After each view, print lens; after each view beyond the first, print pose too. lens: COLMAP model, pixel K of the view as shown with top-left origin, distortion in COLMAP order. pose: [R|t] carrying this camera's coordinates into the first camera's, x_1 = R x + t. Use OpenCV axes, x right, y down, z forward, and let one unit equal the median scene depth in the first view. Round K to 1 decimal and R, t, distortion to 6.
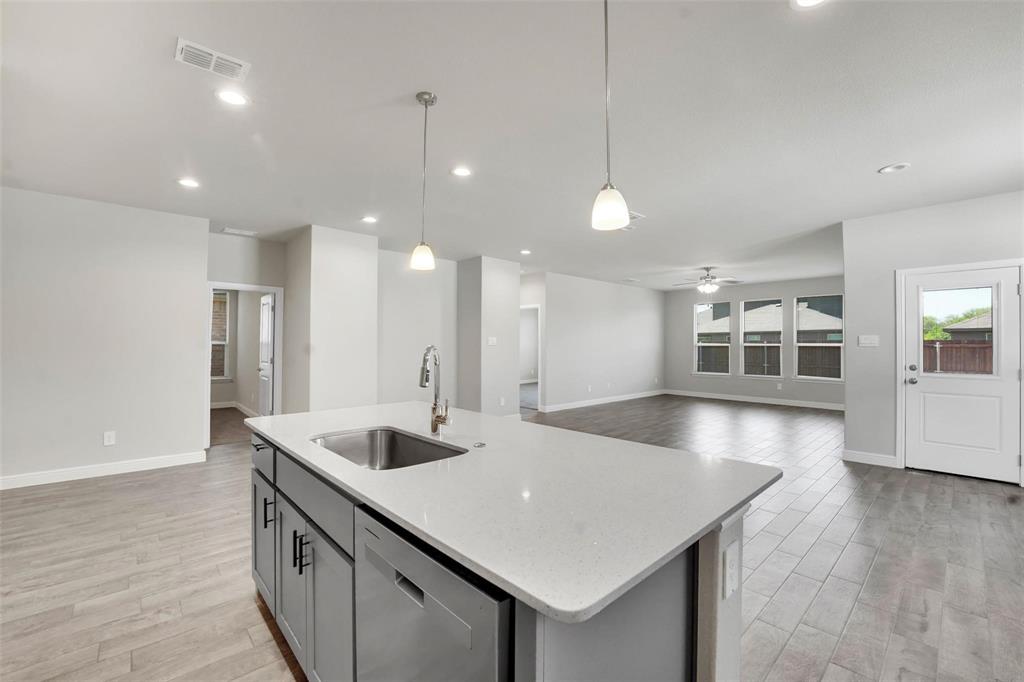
lens RADIAL K [[421.9, 0, 512.0], [0, 421.9, 341.0], [0, 0, 1]] dist [-0.021881, 0.000558]
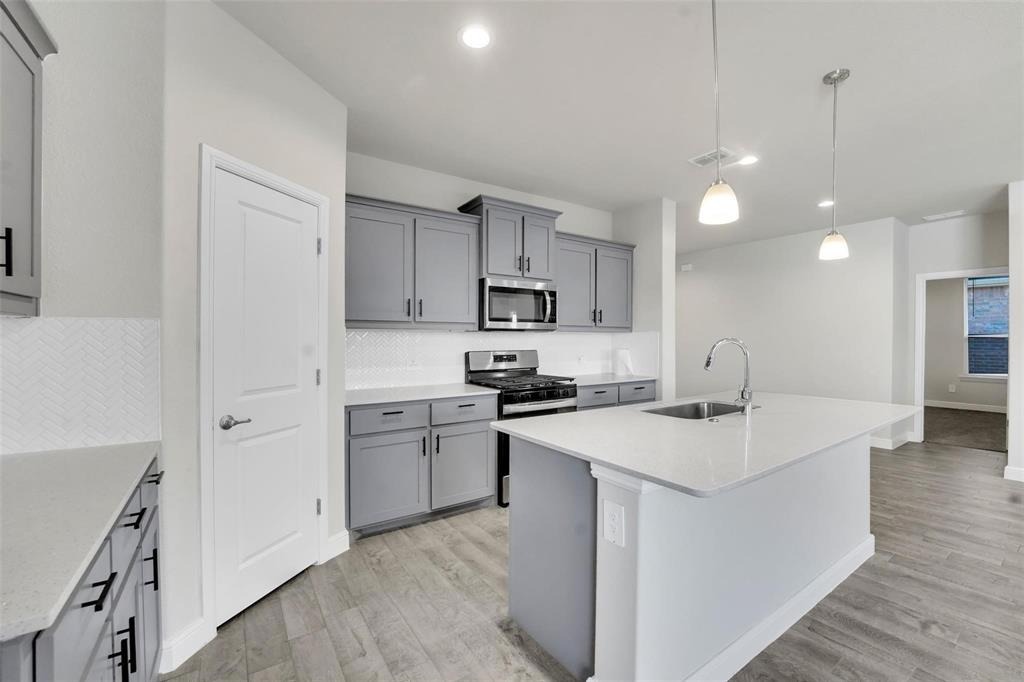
lens RADIAL K [[421.9, 0, 512.0], [0, 421.9, 341.0], [0, 0, 1]] dist [-0.021881, 0.000558]
pose [[-0.154846, 0.005511, -0.987923, 0.468099], [0.008635, 0.999954, 0.004225, 0.000330], [0.987901, -0.007877, -0.154887, 0.241905]]
